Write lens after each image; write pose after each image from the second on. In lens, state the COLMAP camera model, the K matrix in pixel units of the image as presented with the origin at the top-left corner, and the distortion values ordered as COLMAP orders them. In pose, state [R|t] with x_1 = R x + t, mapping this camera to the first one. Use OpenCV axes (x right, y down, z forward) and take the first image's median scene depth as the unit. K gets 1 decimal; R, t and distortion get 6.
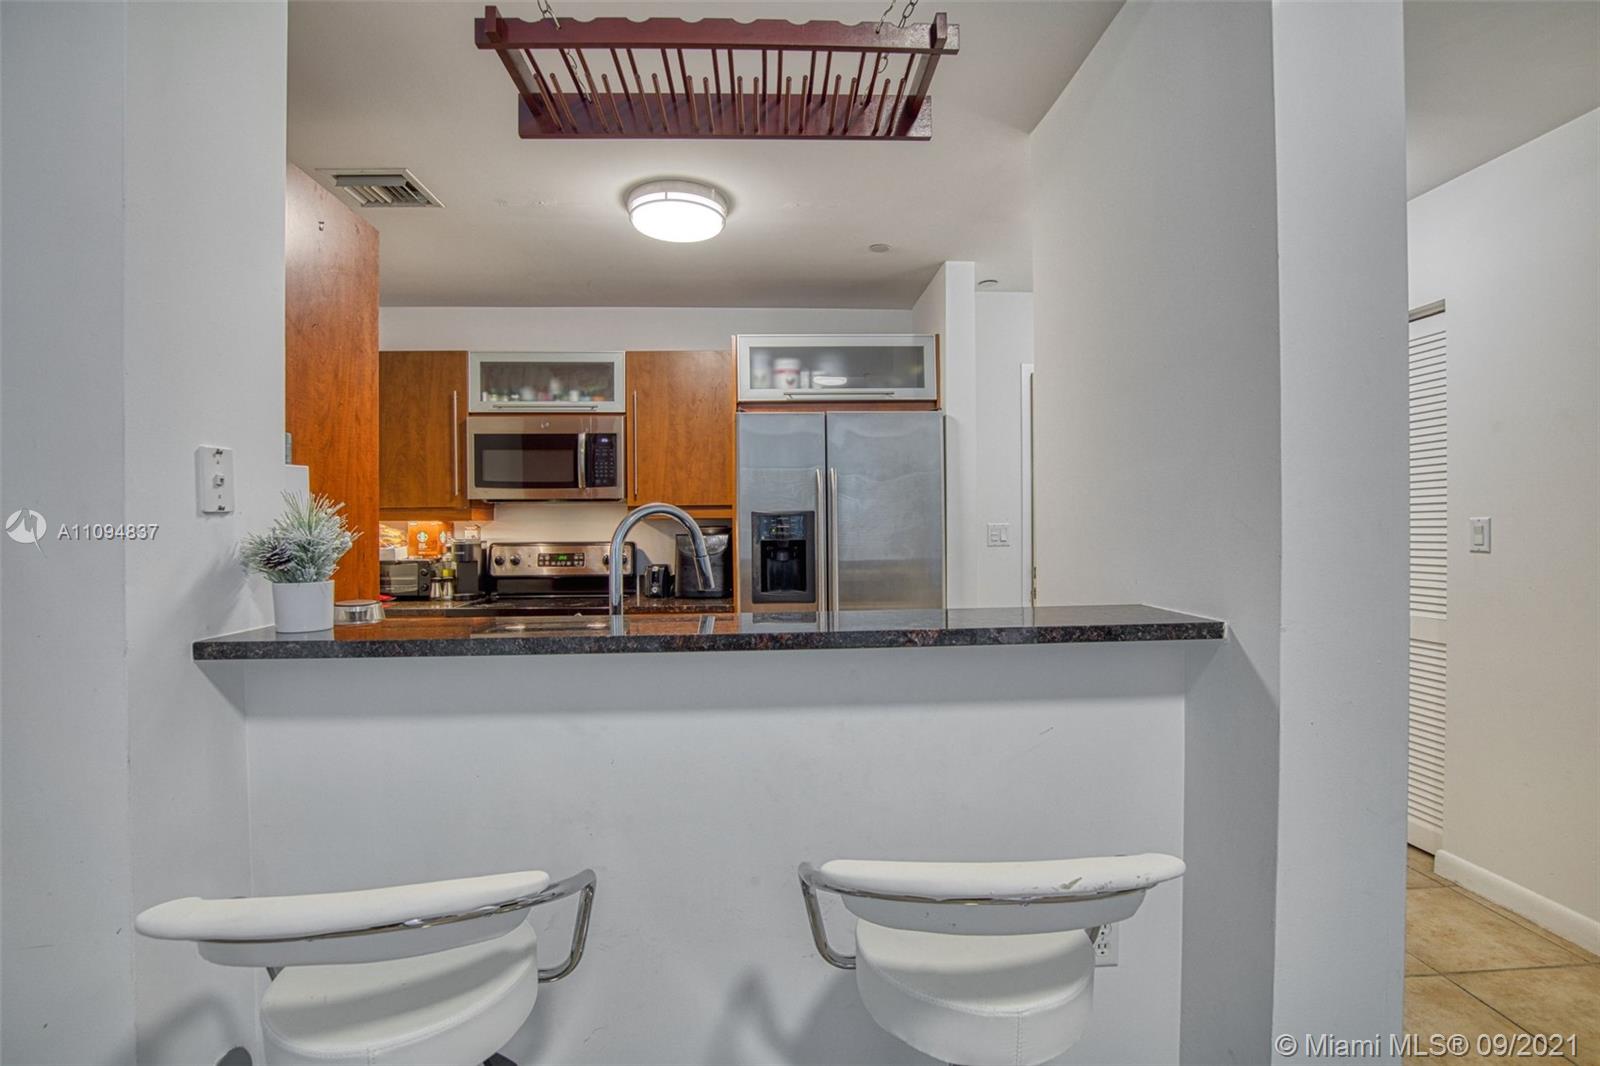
lens RADIAL K [[753.0, 0, 792.8], [0, 753.0, 533.5], [0, 0, 1]] dist [-0.037198, 0.006882]
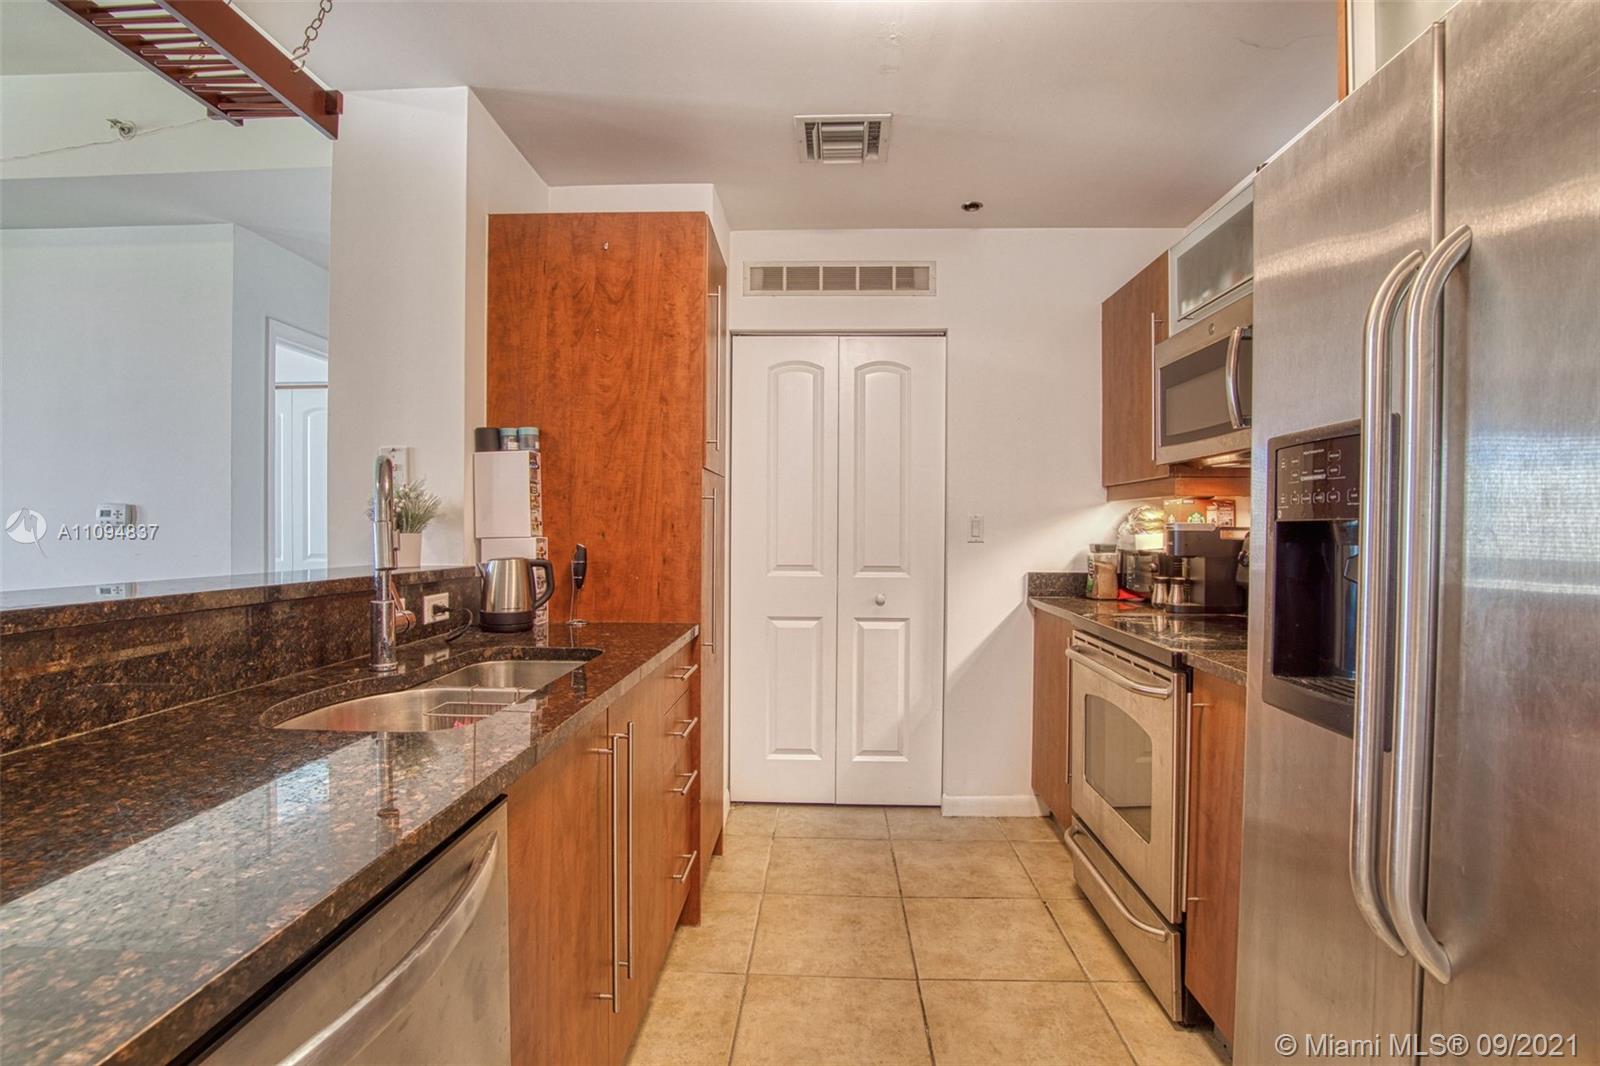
lens RADIAL K [[753.0, 0, 801.1], [0, 753.0, 532.1], [0, 0, 1]] dist [-0.037198, 0.006882]
pose [[-0.081032, 0.011162, -0.996649, 0.292671], [-0.014320, 0.999821, 0.012362, 0.013252], [0.996609, 0.015274, -0.080858, 0.767405]]
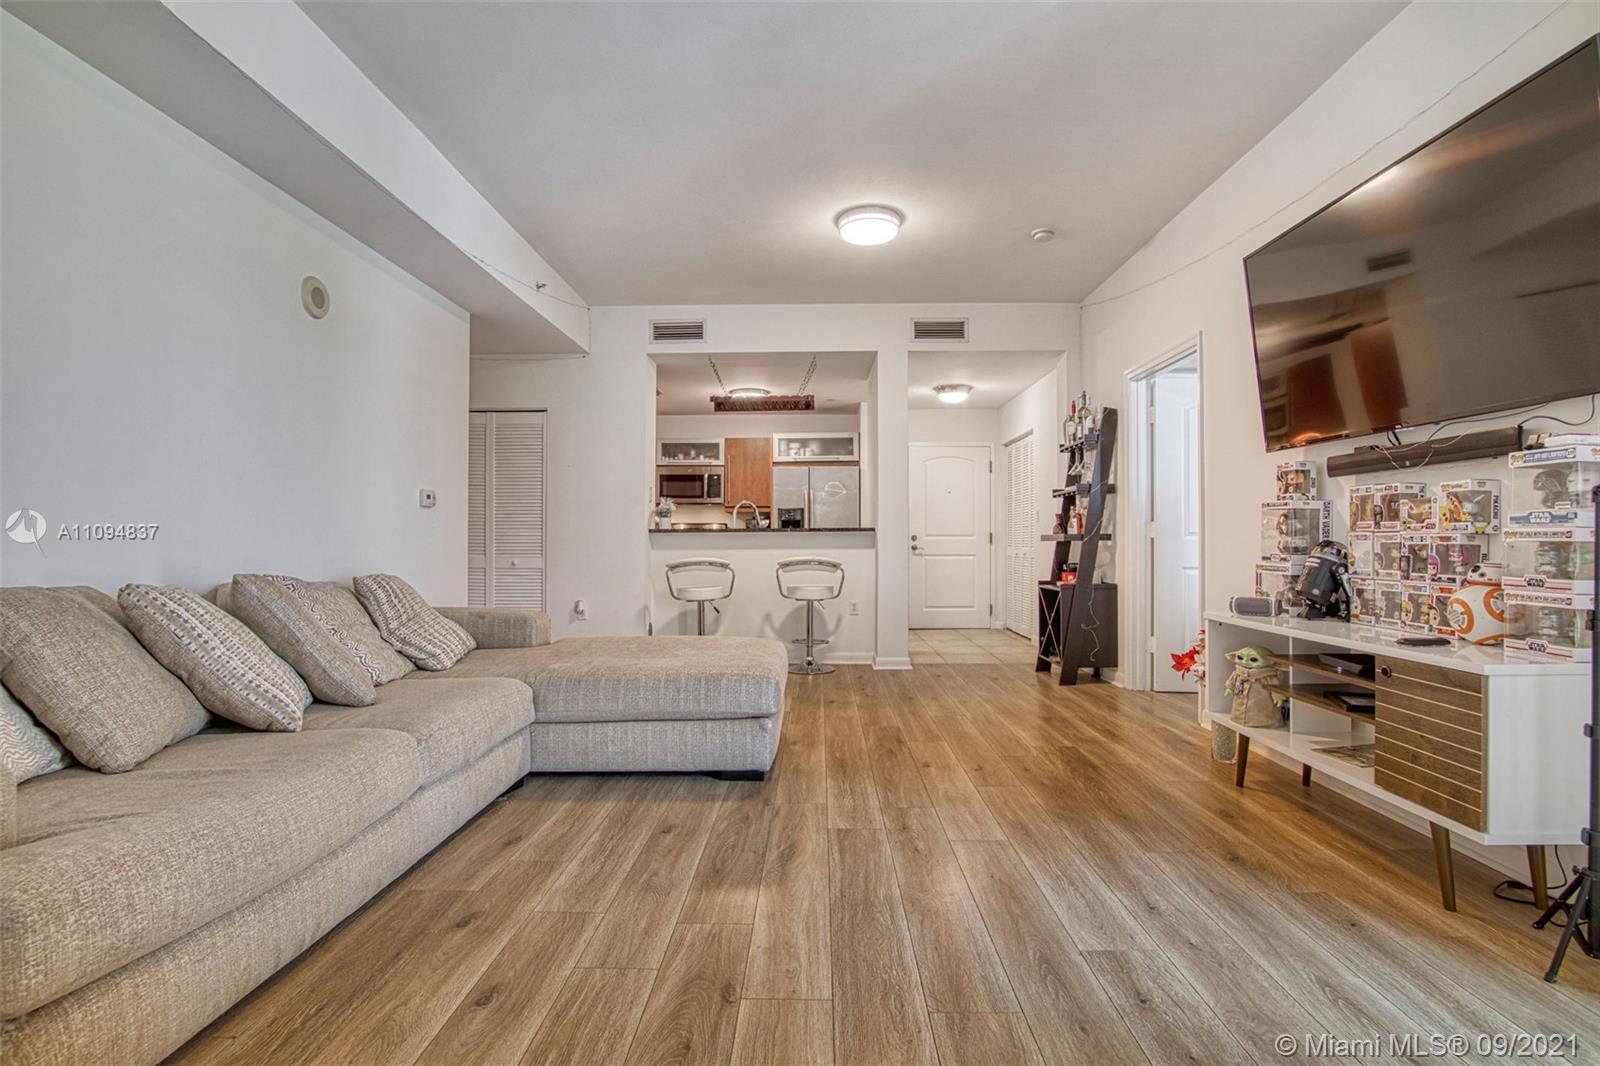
lens RADIAL K [[753.0, 0, 803.3], [0, 753.0, 534.8], [0, 0, 1]] dist [-0.037198, 0.006882]
pose [[0.998190, 0.007176, -0.059712, 0.160832], [-0.008324, 0.999785, -0.019002, 0.095398], [0.059563, 0.019464, 0.998035, -1.317912]]
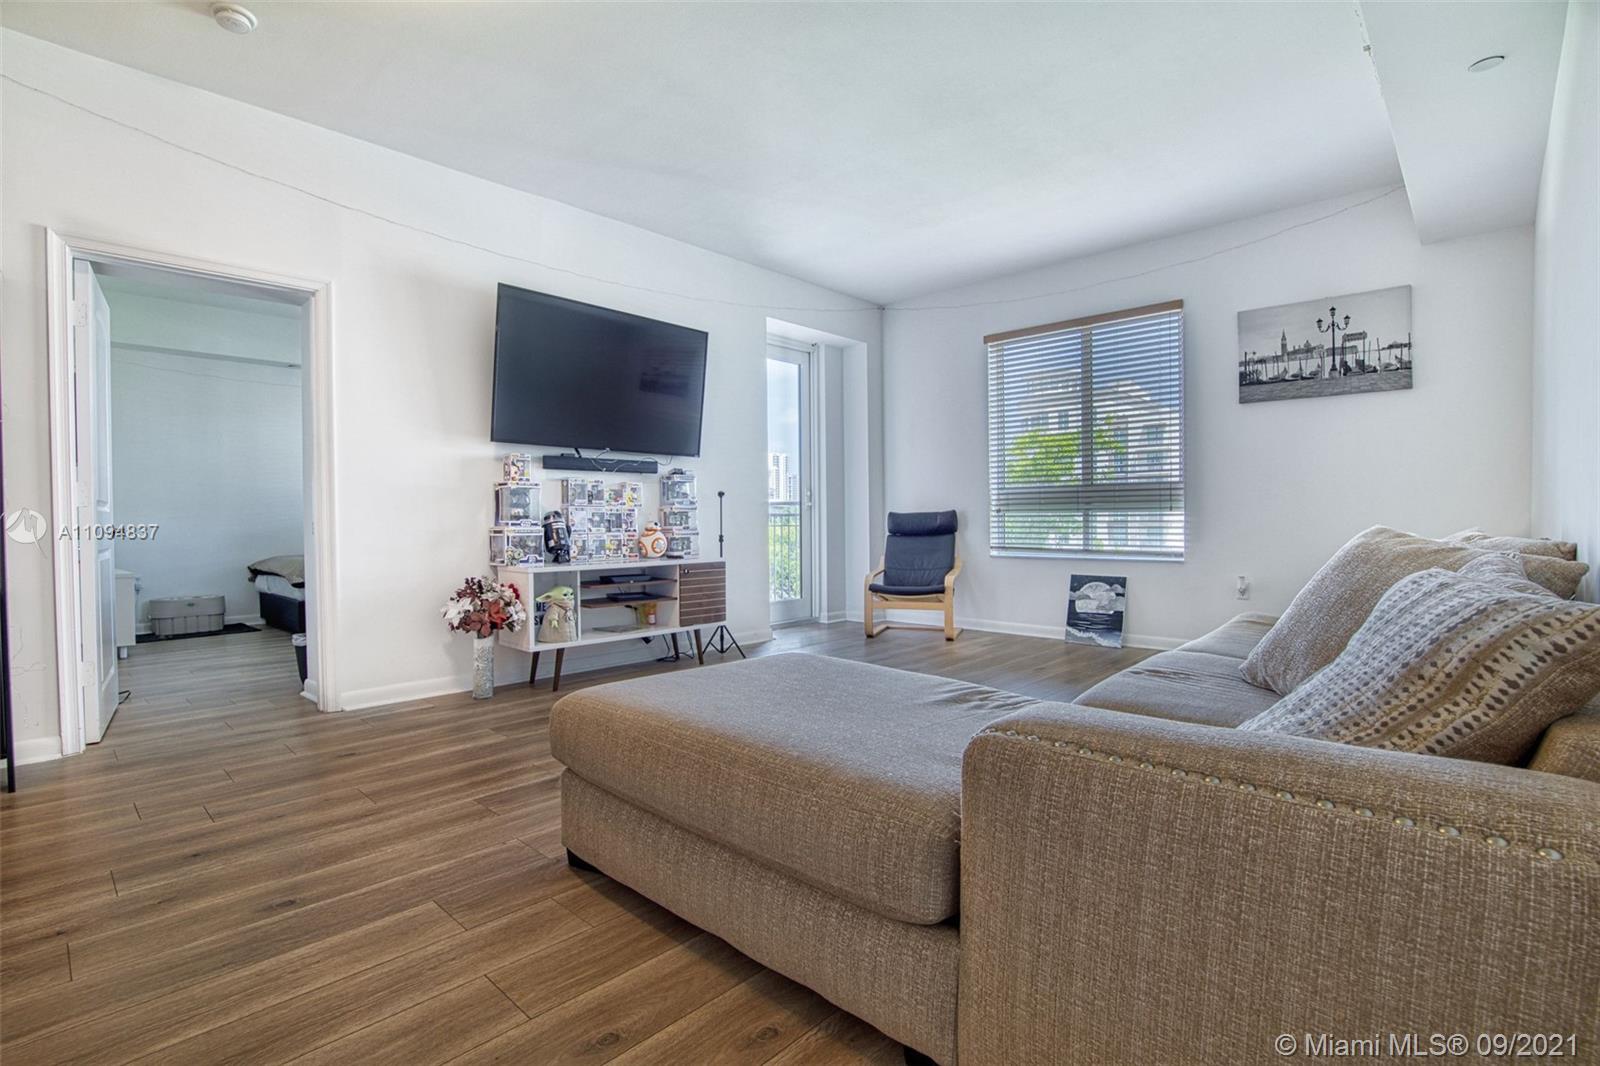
lens RADIAL K [[753.0, 0, 802.4], [0, 753.0, 529.6], [0, 0, 1]] dist [-0.037198, 0.006882]
pose [[-0.702872, 0.000731, 0.711316, -0.485502], [0.019427, 0.999646, 0.018170, 0.097569], [-0.711051, 0.026590, -0.702638, 0.100075]]
